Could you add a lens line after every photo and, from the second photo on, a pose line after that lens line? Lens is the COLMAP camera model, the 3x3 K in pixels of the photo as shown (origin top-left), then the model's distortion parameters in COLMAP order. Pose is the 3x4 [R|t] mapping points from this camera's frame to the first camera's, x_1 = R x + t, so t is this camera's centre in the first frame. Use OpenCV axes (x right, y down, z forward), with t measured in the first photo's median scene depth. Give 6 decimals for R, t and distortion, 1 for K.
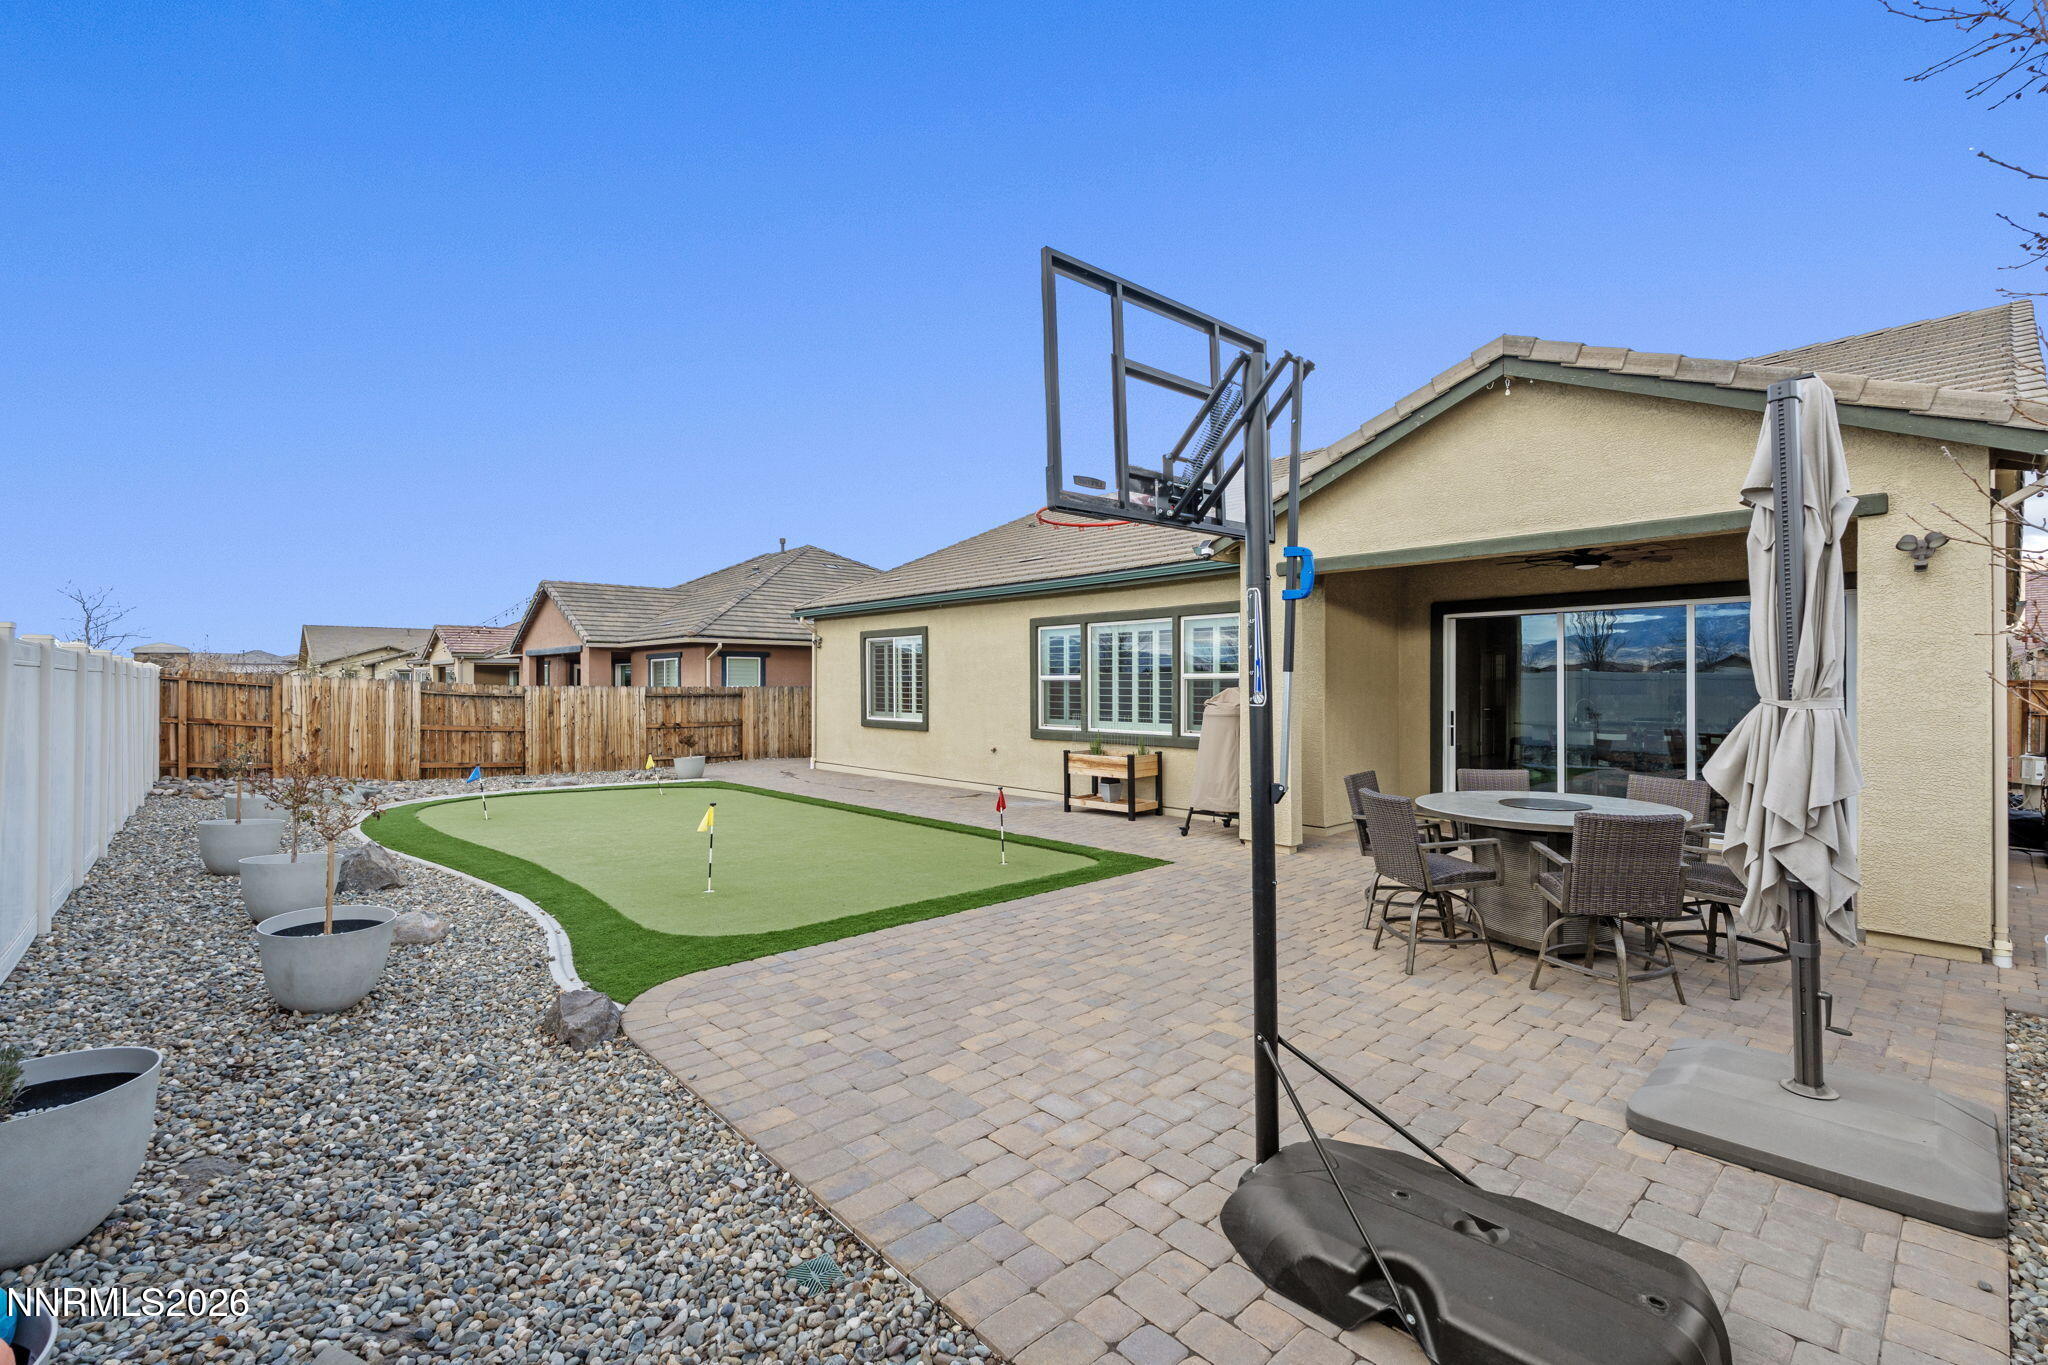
lens RADIAL K [[889.4, 0, 1010.2], [0, 889.4, 687.9], [0, 0, 1]] dist [-0.006241, 0.002115]
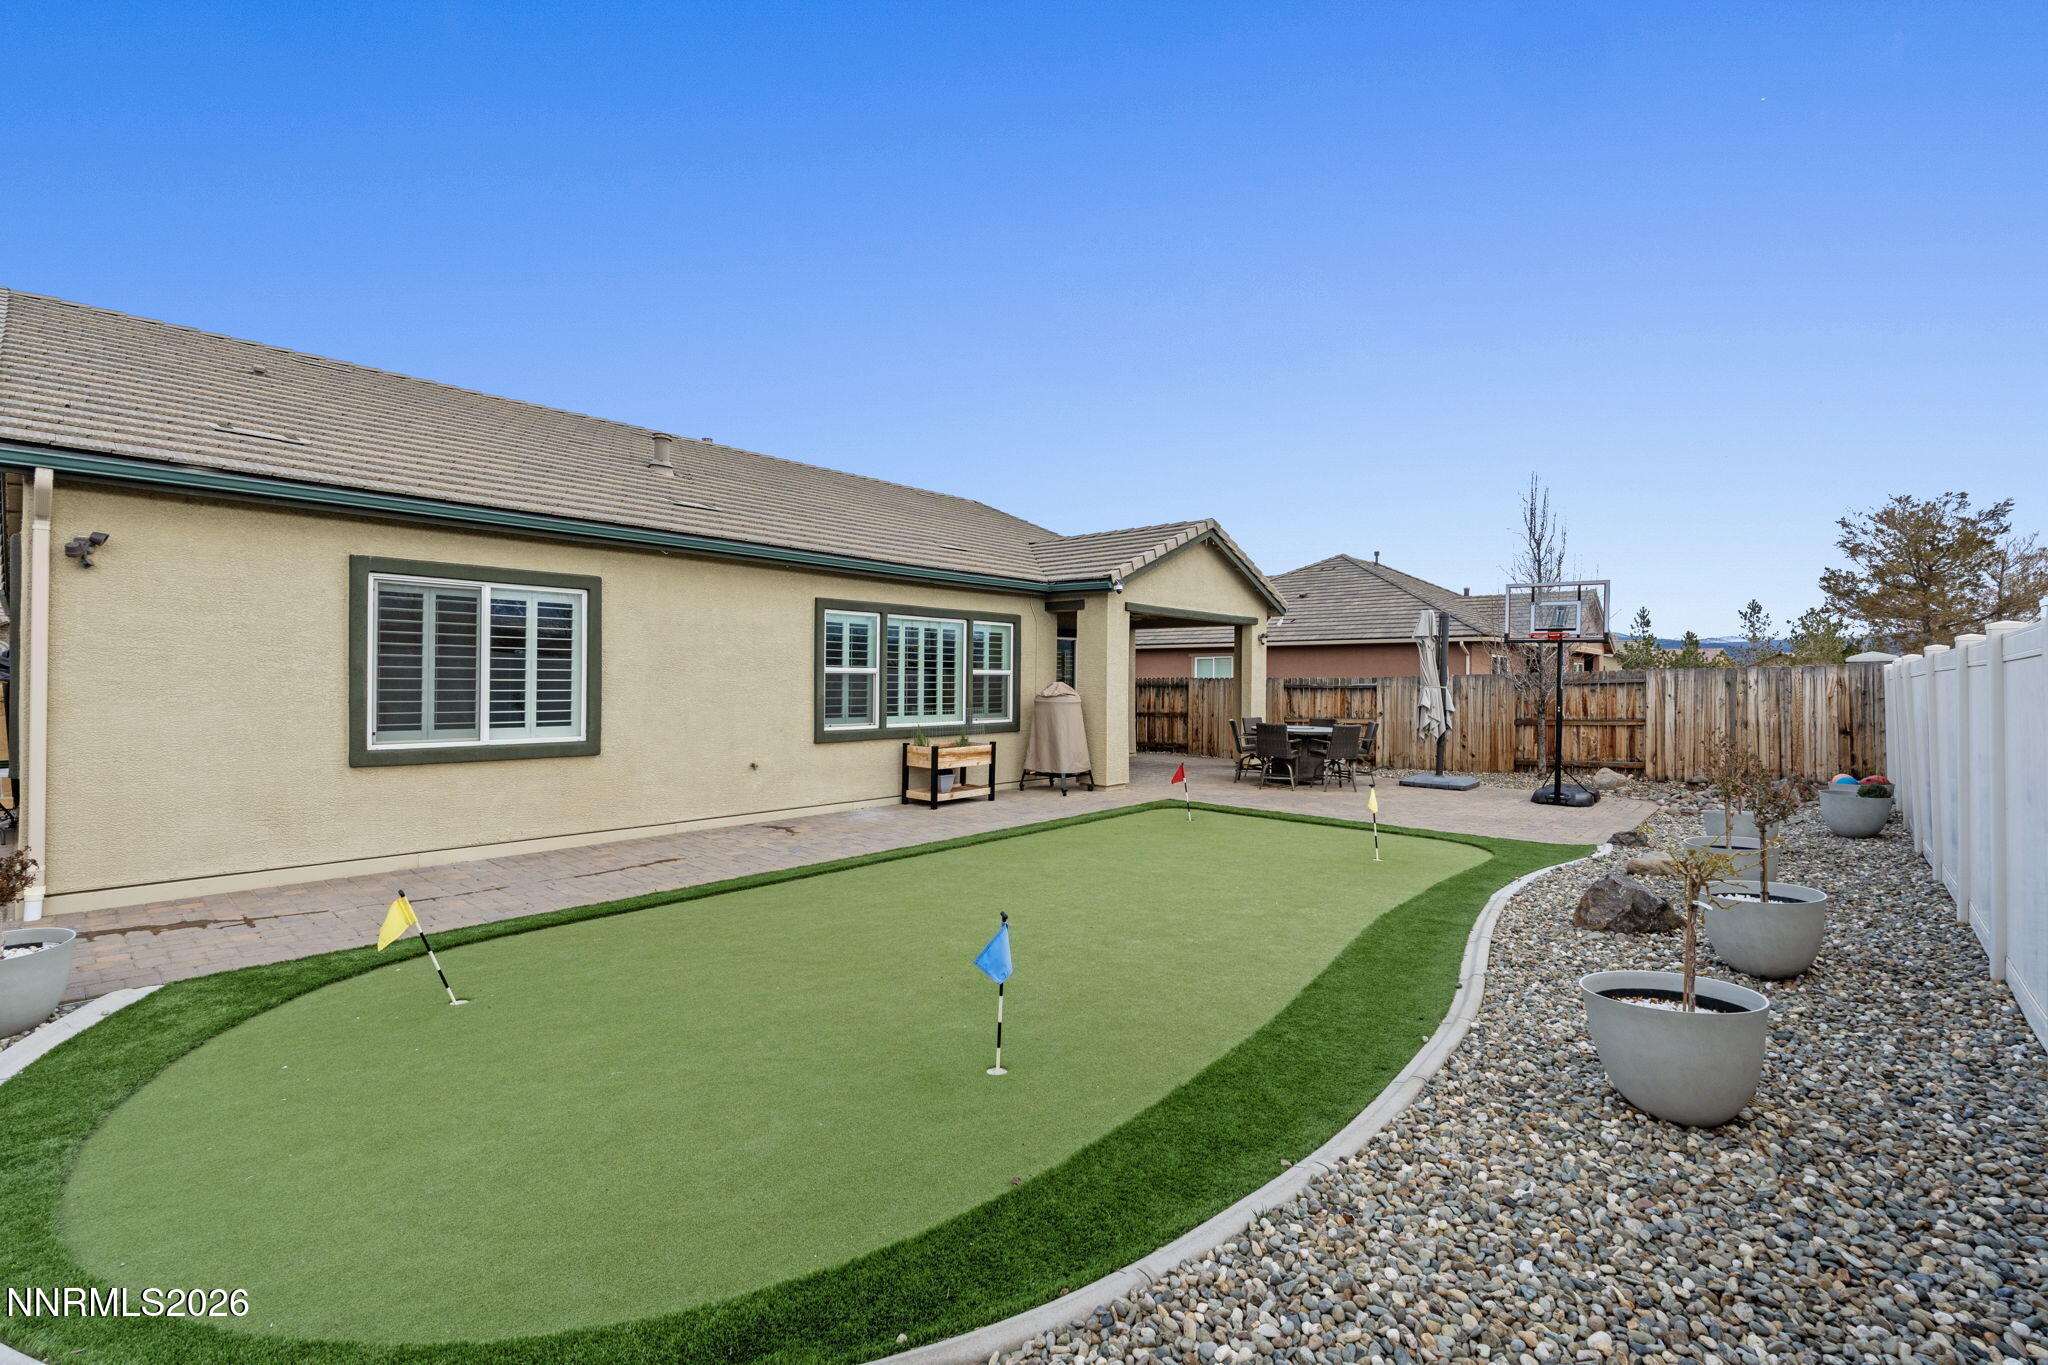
lens RADIAL K [[889.4, 0, 1020.8], [0, 889.4, 678.2], [0, 0, 1]] dist [-0.006241, 0.002115]
pose [[-0.113353, 0.001302, 0.993554, -0.844856], [-0.004258, 0.999989, -0.001796, -0.002590], [-0.993546, -0.004434, -0.113346, 0.937820]]
